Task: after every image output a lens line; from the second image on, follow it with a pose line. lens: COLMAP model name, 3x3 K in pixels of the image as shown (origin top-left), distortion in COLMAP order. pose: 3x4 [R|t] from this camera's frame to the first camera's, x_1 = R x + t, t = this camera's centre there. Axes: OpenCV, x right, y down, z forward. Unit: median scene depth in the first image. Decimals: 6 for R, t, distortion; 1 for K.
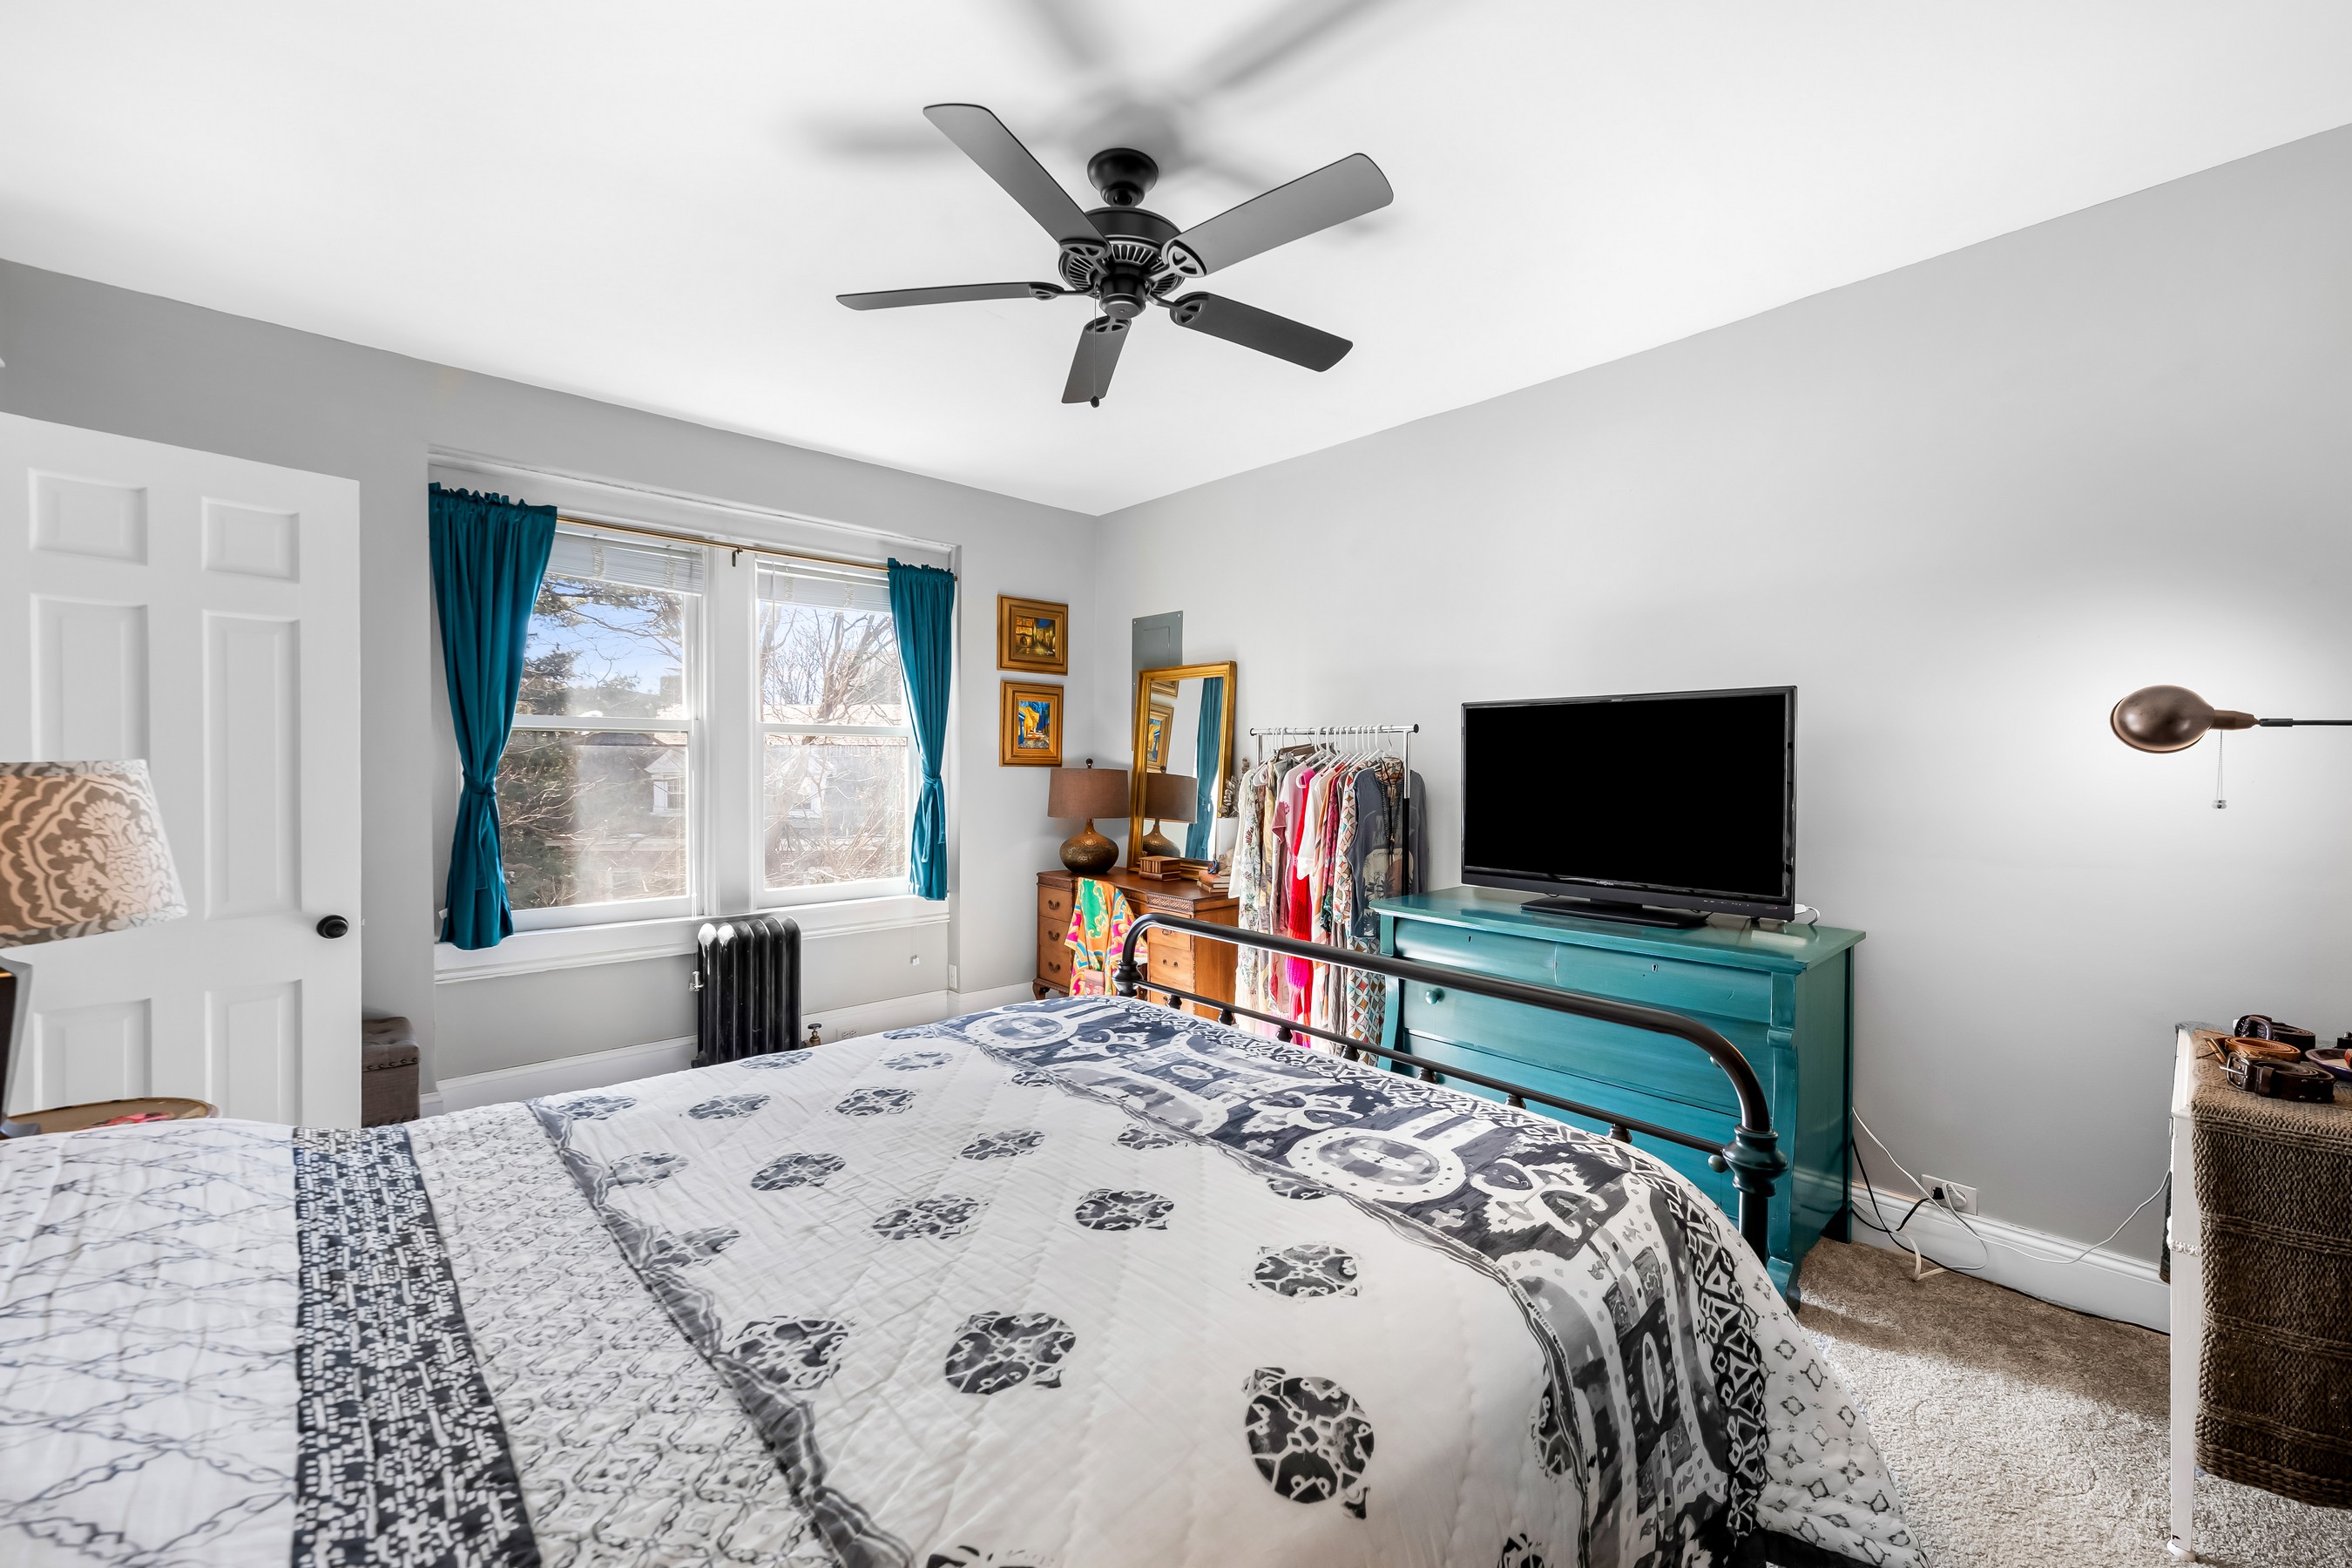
lens RADIAL K [[924.1, 0, 1176.9], [0, 924.1, 762.4], [0, 0, 1]] dist [0.005839, 0.000267]
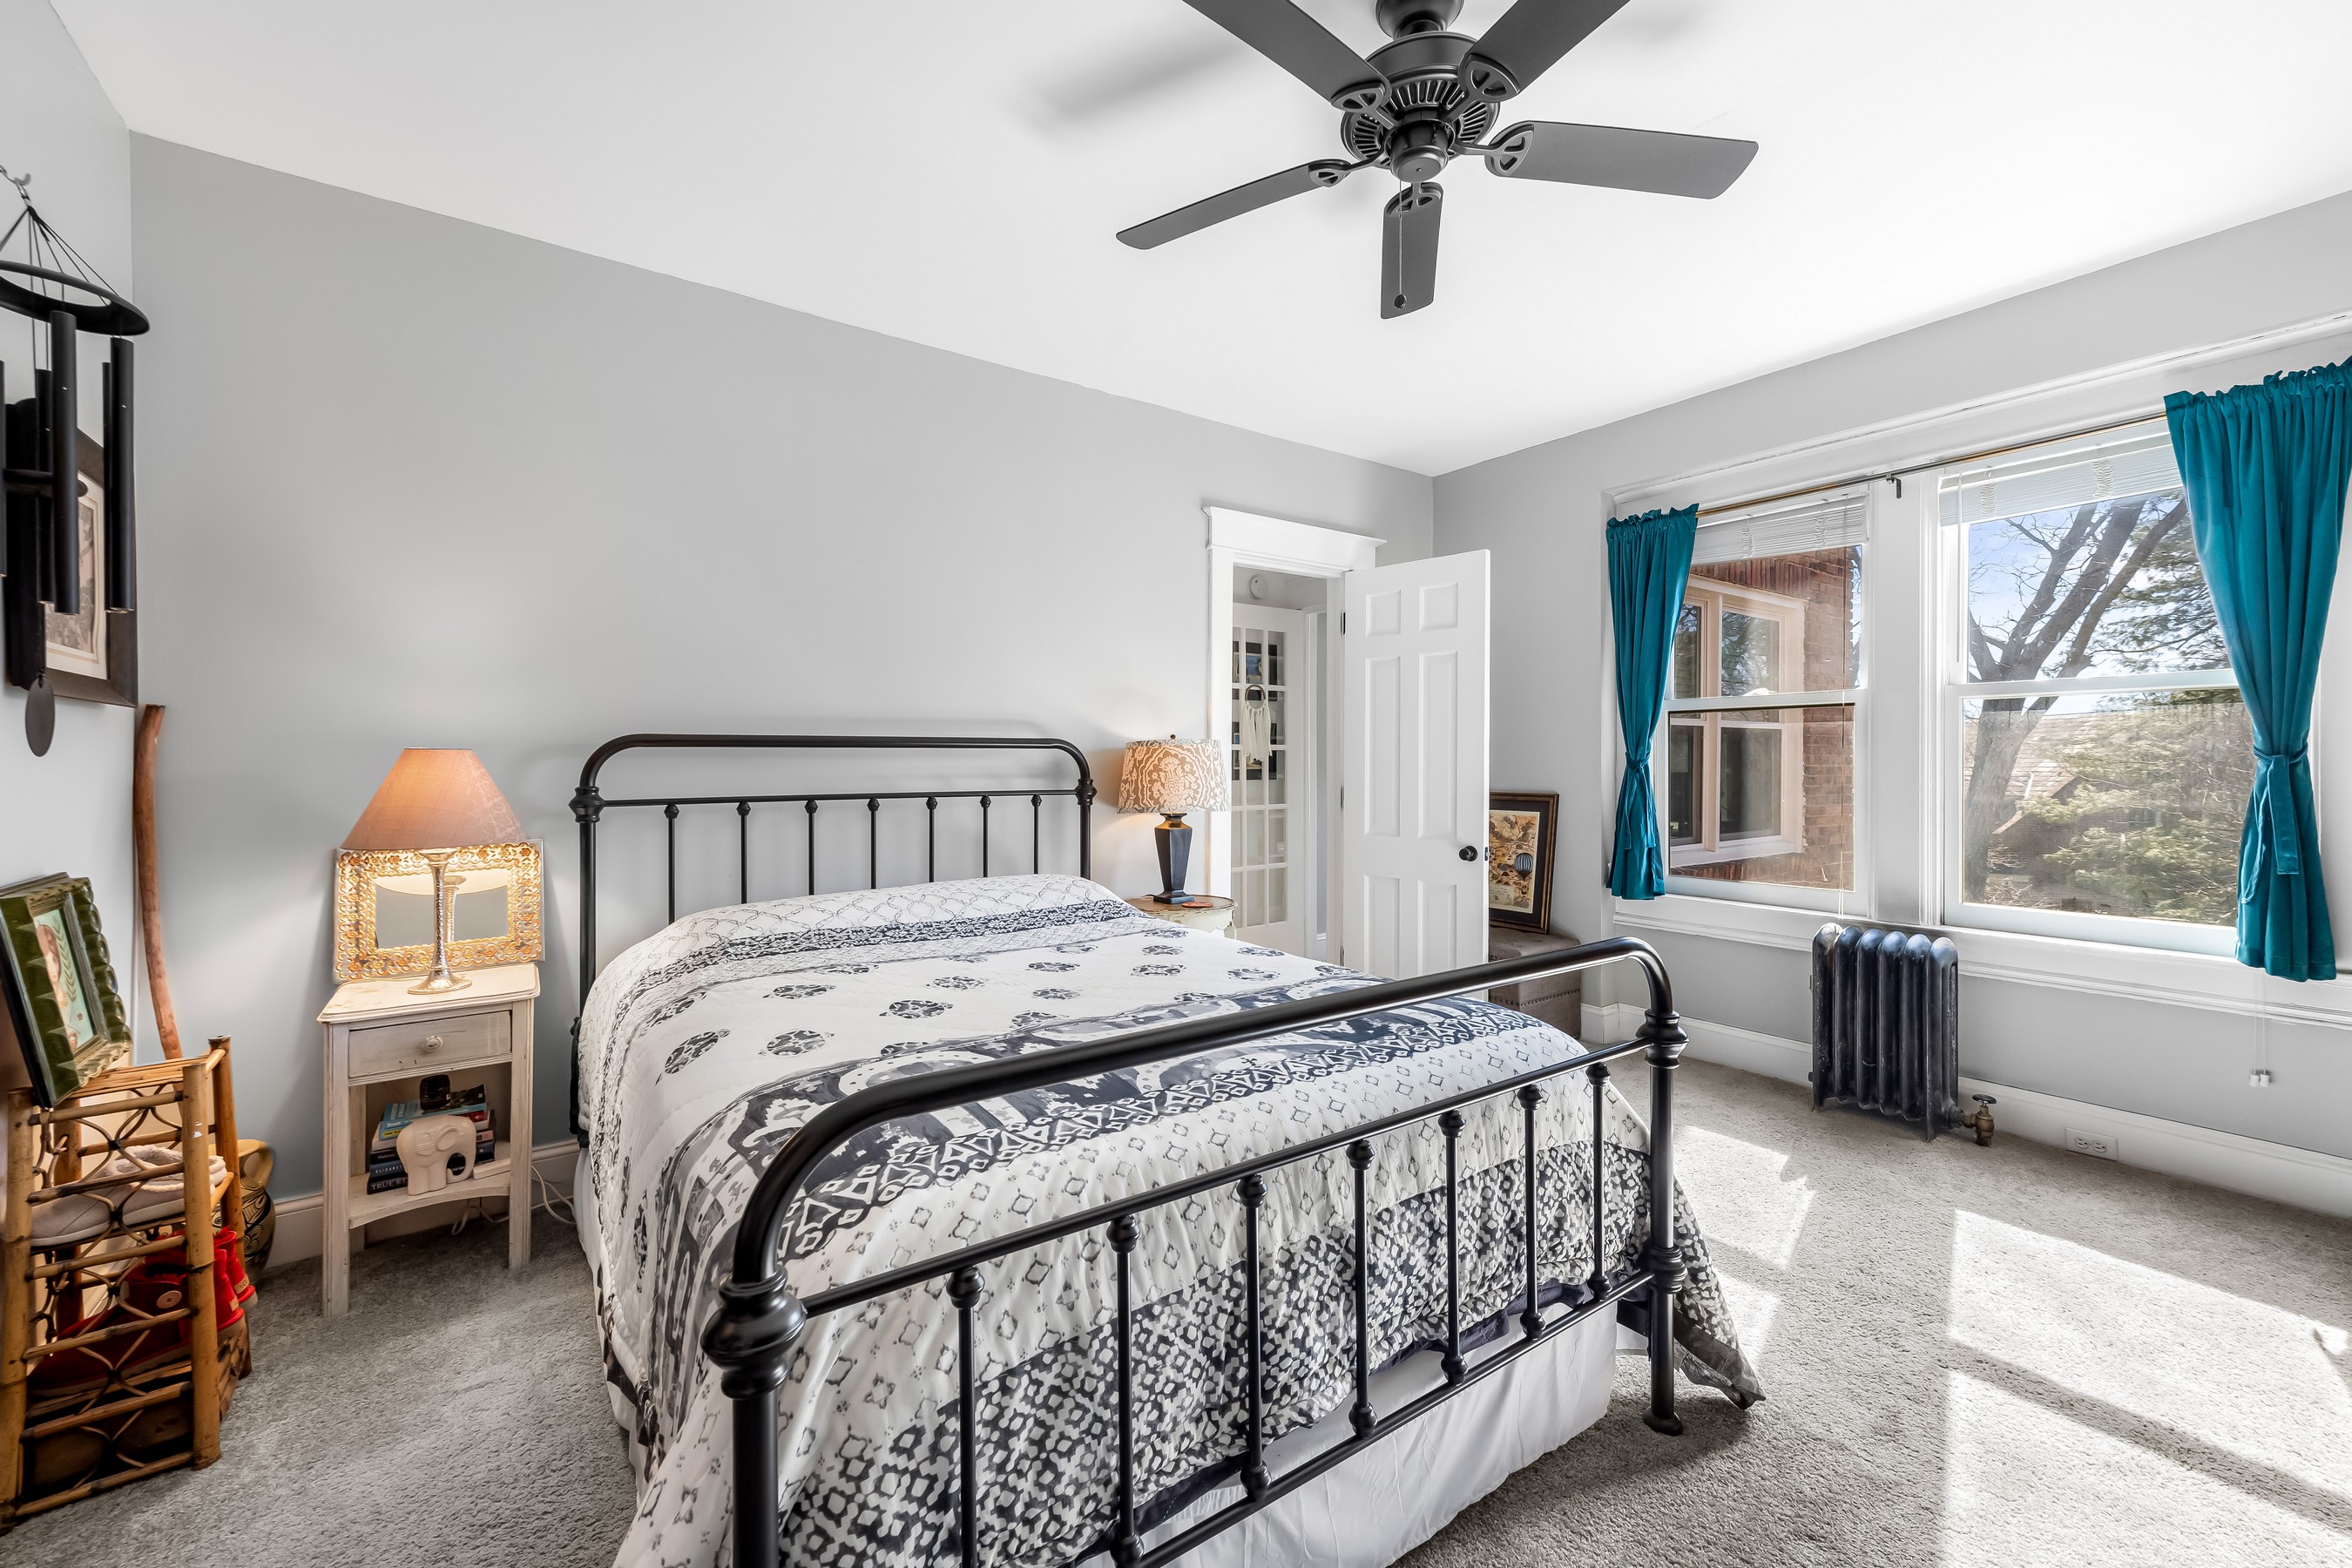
lens RADIAL K [[924.1, 0, 1176.9], [0, 924.1, 762.4], [0, 0, 1]] dist [0.005839, 0.000267]
pose [[-0.111538, -0.004700, -0.993749, 1.006214], [0.002656, 0.999984, -0.005027, 0.059627], [0.993757, -0.003200, -0.111524, 1.135003]]
